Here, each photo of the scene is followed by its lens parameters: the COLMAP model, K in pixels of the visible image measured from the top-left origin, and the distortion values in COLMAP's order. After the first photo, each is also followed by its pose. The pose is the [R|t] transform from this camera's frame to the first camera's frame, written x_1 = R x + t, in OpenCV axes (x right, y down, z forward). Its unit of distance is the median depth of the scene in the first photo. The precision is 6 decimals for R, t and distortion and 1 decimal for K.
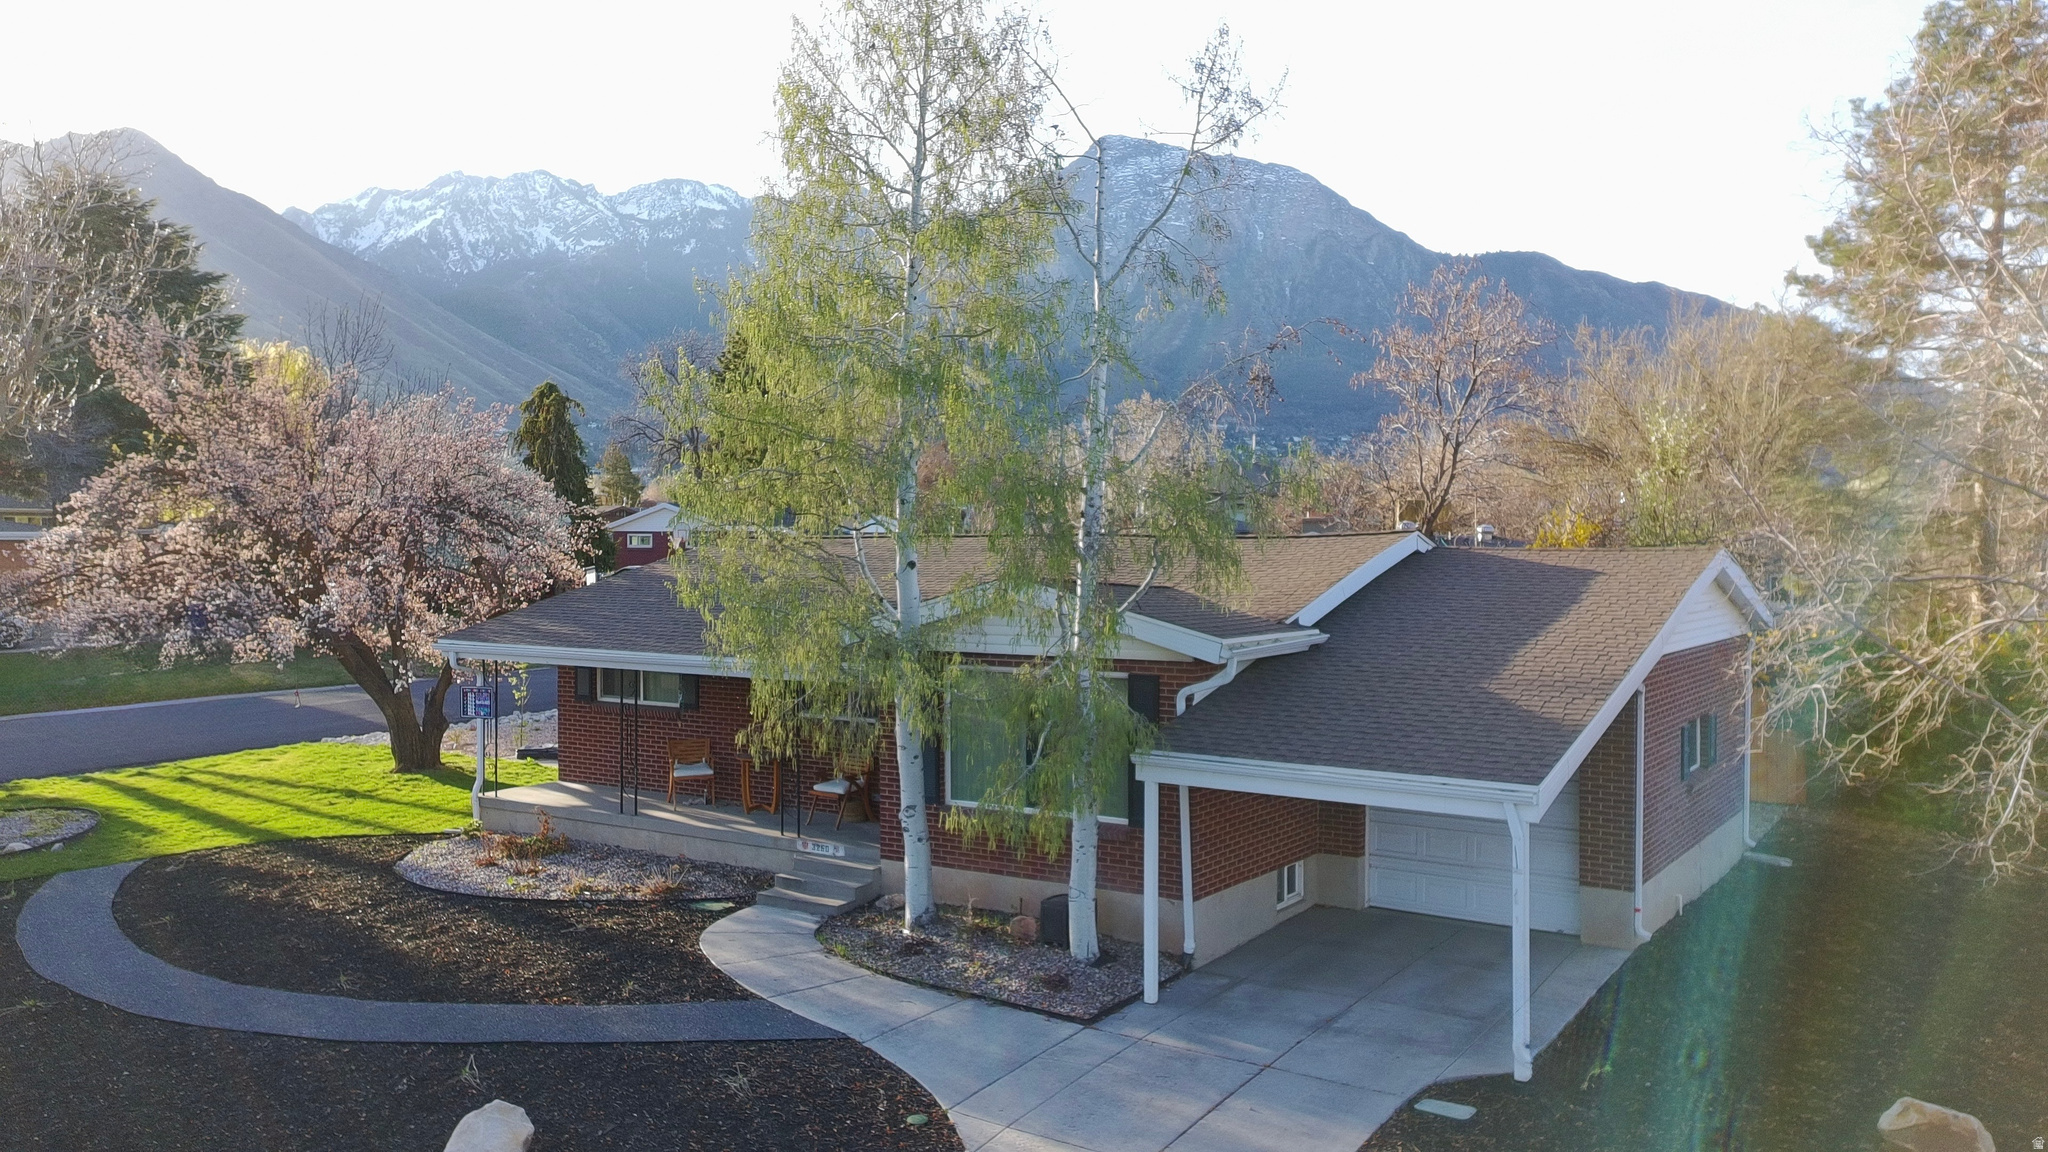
lens RADIAL K [[1566.1, 0, 1024.0], [0, 1566.1, 576.0], [0, 0, 1]] dist [0.073762, -0.065772]
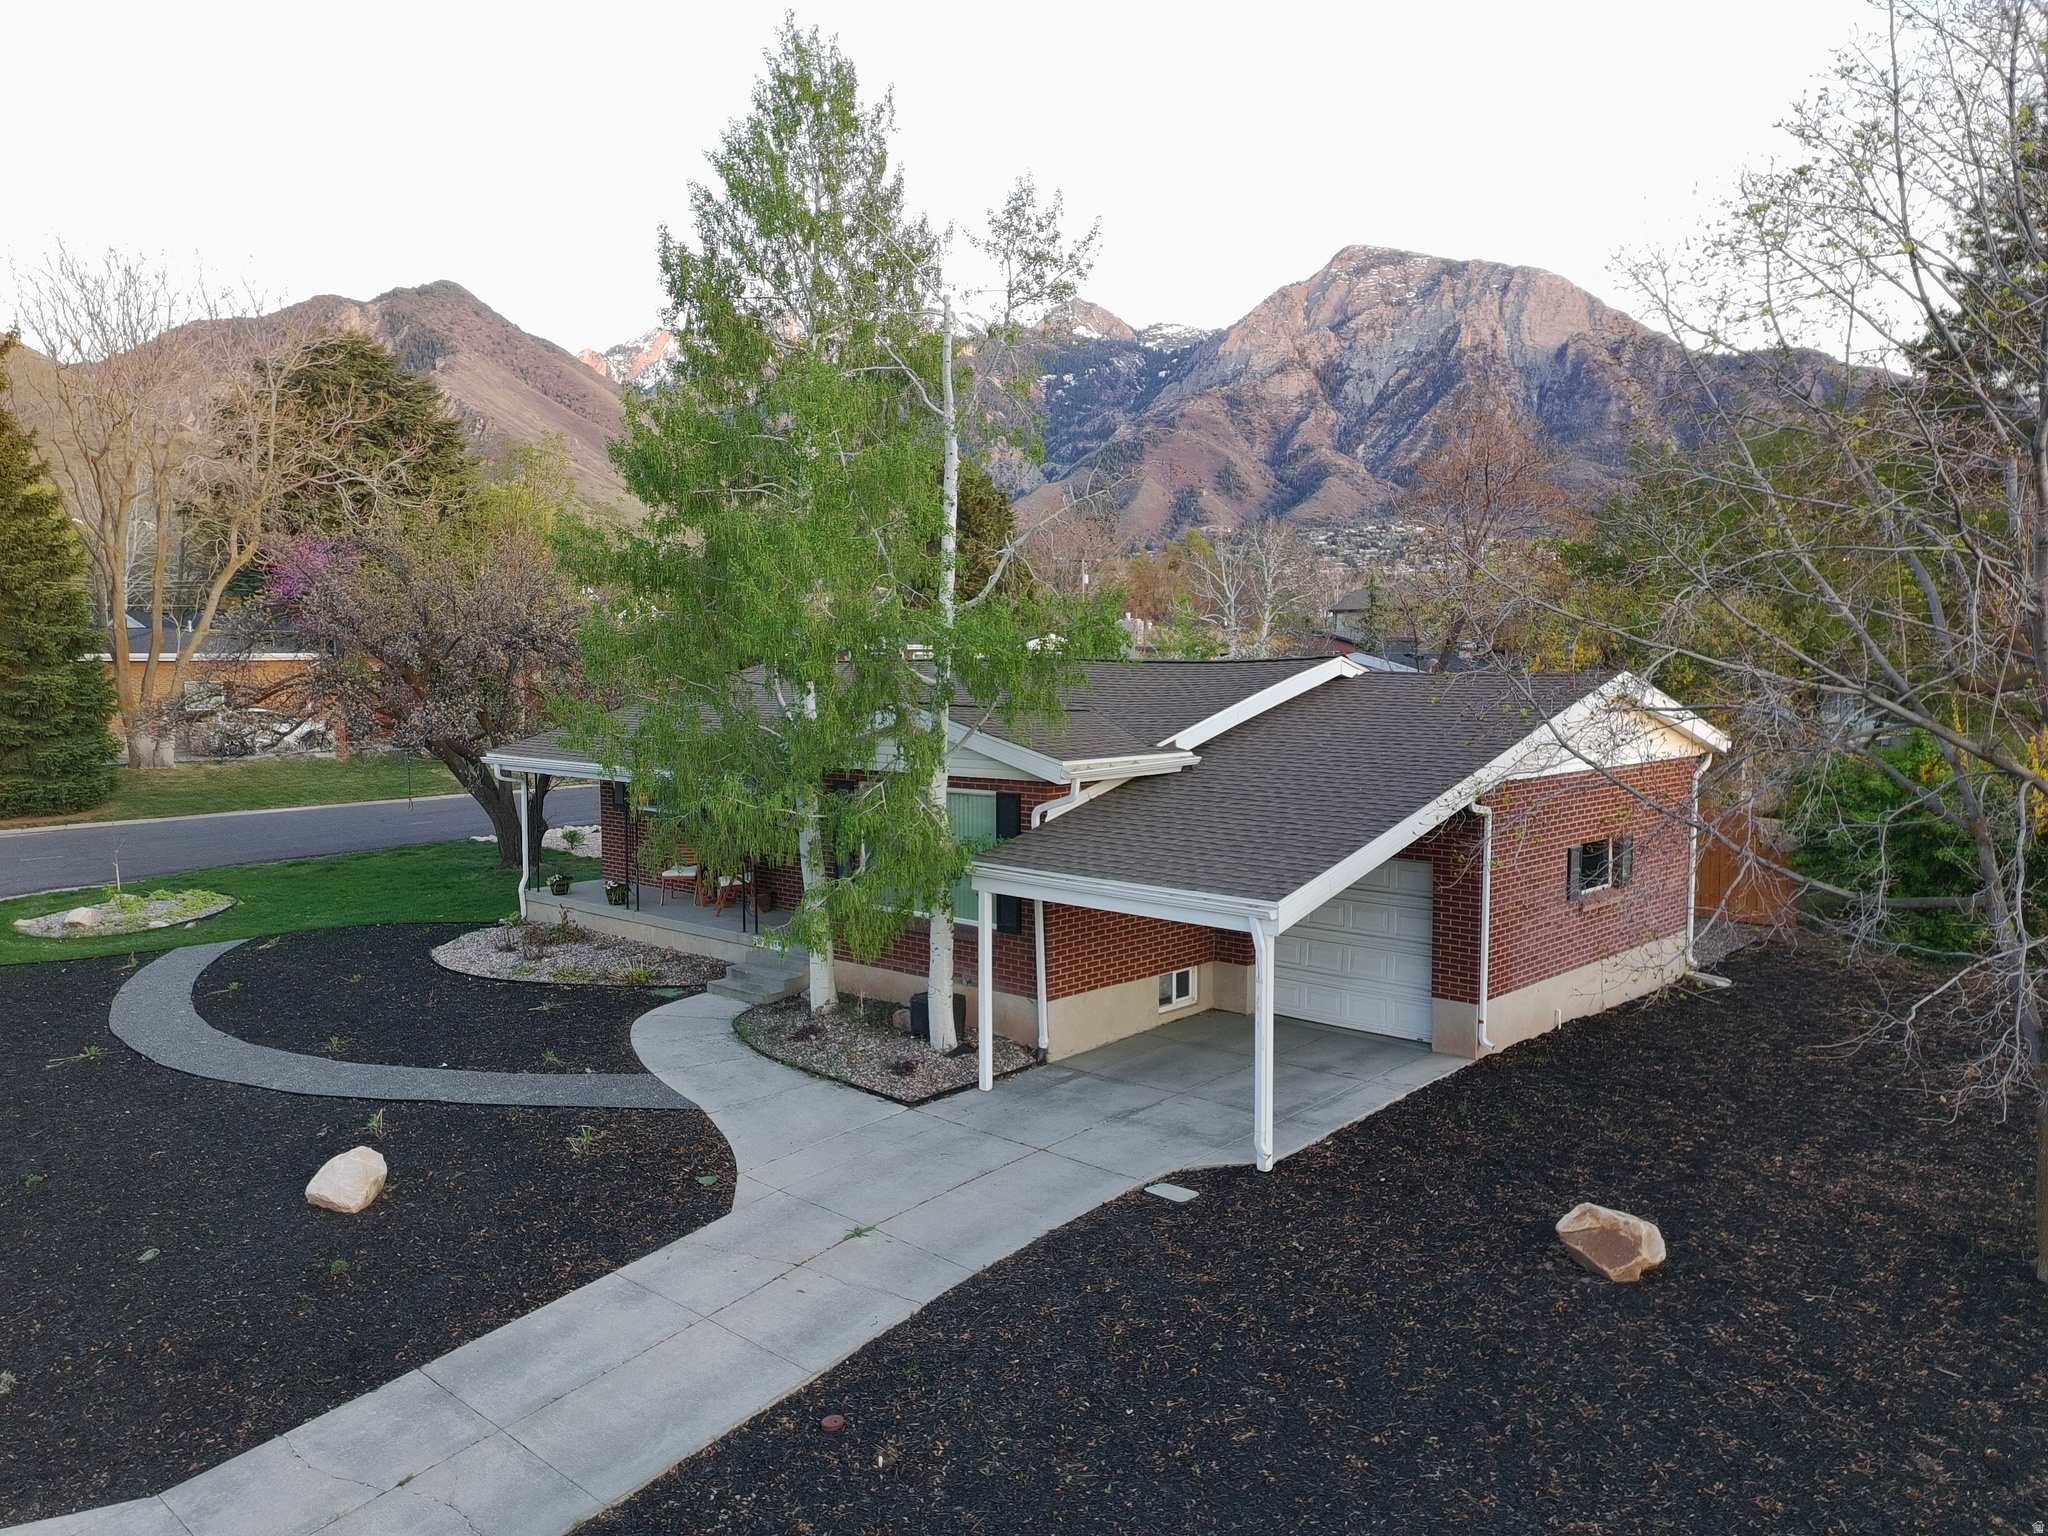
lens RADIAL K [[1503.7, 0, 1024.0], [0, 1503.7, 768.0], [0, 0, 1]] dist [0.082606, -0.082656]
pose [[0.988270, 0.009136, -0.152446, 0.257061], [-0.001108, 0.998612, 0.052665, -0.009910], [0.152716, -0.051878, 0.986908, -0.027502]]
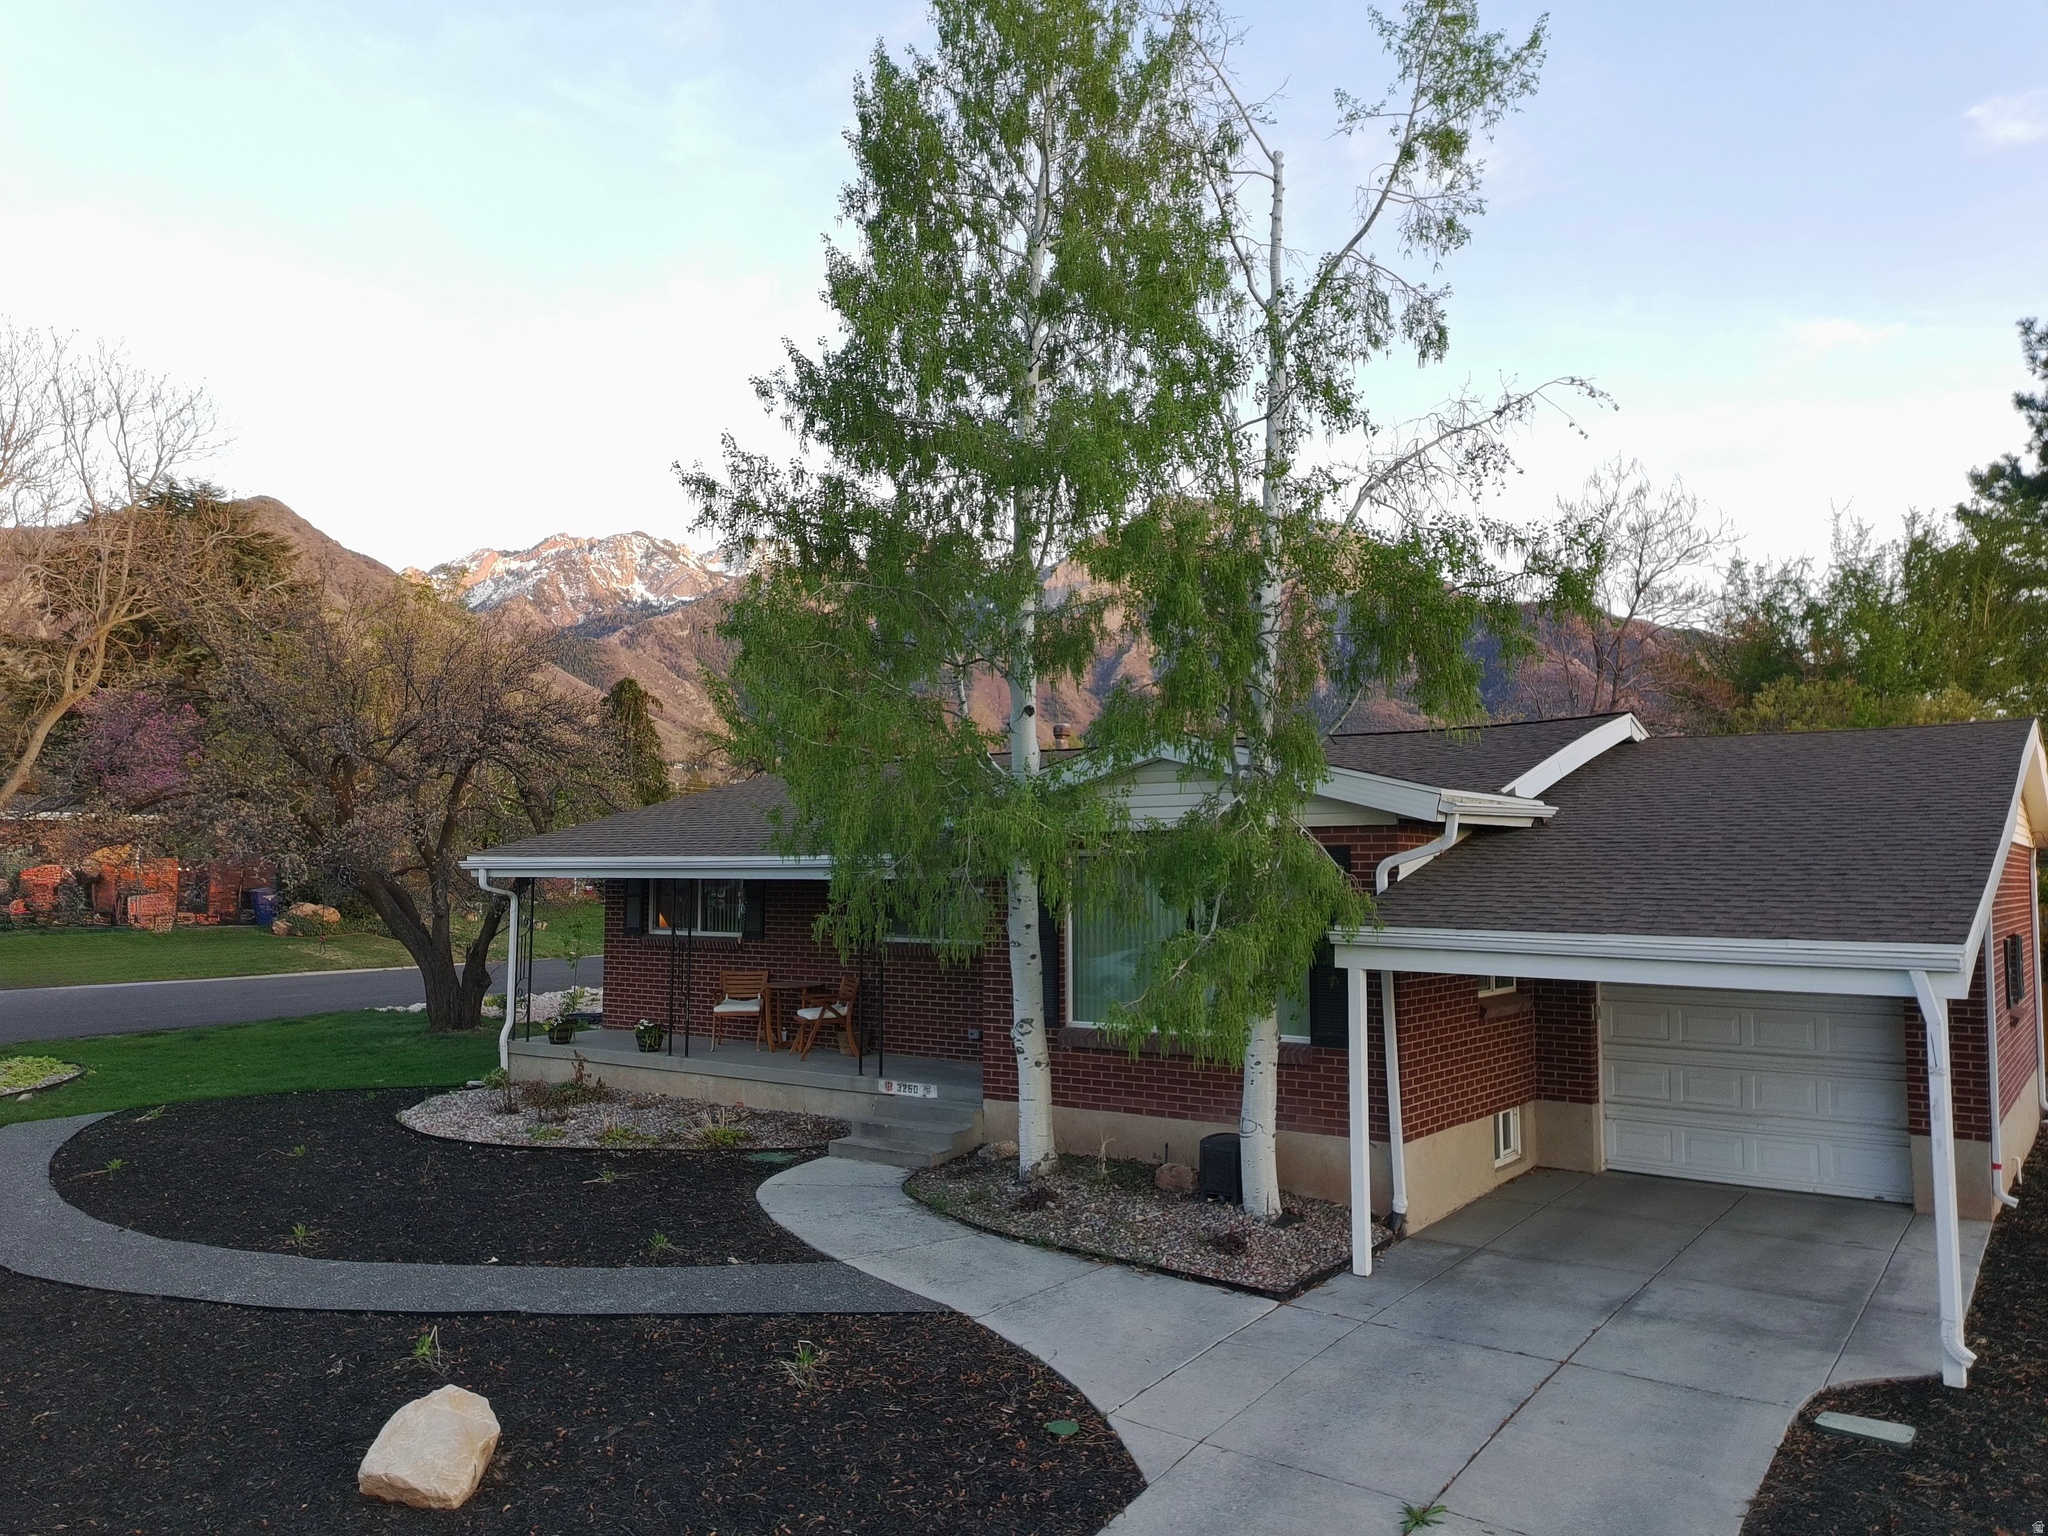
lens RADIAL K [[1503.7, 0, 1024.0], [0, 1503.7, 768.0], [0, 0, 1]] dist [0.082606, -0.082656]
pose [[0.999154, -0.000226, -0.041122, -0.045724], [-0.003605, 0.995654, -0.093063, 0.098907], [0.040964, 0.093133, 0.994811, 0.259505]]
